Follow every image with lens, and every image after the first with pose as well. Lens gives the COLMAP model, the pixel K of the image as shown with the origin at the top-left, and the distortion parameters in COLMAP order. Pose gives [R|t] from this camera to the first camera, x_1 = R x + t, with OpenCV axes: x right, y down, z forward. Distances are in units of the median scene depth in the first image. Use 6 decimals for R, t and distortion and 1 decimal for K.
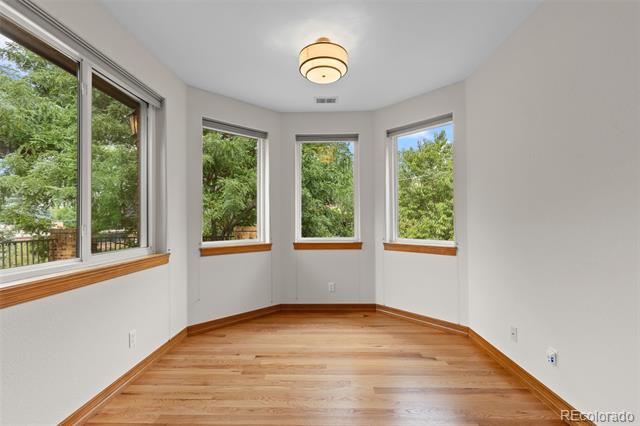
lens RADIAL K [[287.9, 0, 319.2], [0, 287.9, 217.2], [0, 0, 1]] dist [-0.000458, -0.000152]
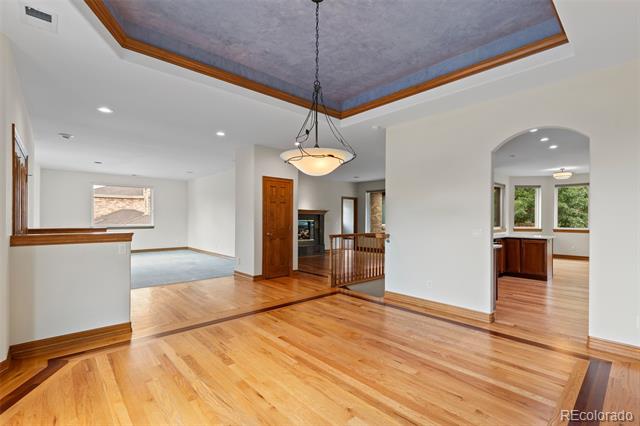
lens RADIAL K [[287.9, 0, 319.2], [0, 287.9, 217.2], [0, 0, 1]] dist [-0.000458, -0.000152]
pose [[0.692500, 0.006817, -0.721386, 0.303142], [-0.001921, 0.999969, 0.007605, -0.027399], [0.721415, -0.003880, 0.692492, -2.172319]]
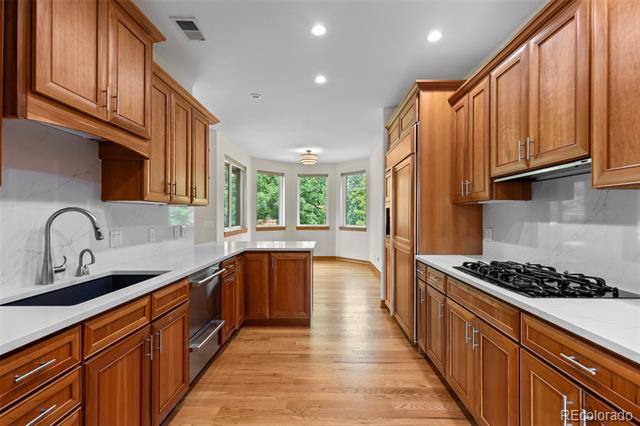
lens RADIAL K [[287.9, 0, 319.2], [0, 287.9, 217.2], [0, 0, 1]] dist [-0.000458, -0.000152]
pose [[0.999914, 0.009097, 0.009449, 0.055619], [-0.009241, 0.999840, 0.015310, -0.011996], [-0.009308, -0.015396, 0.999838, -1.075262]]
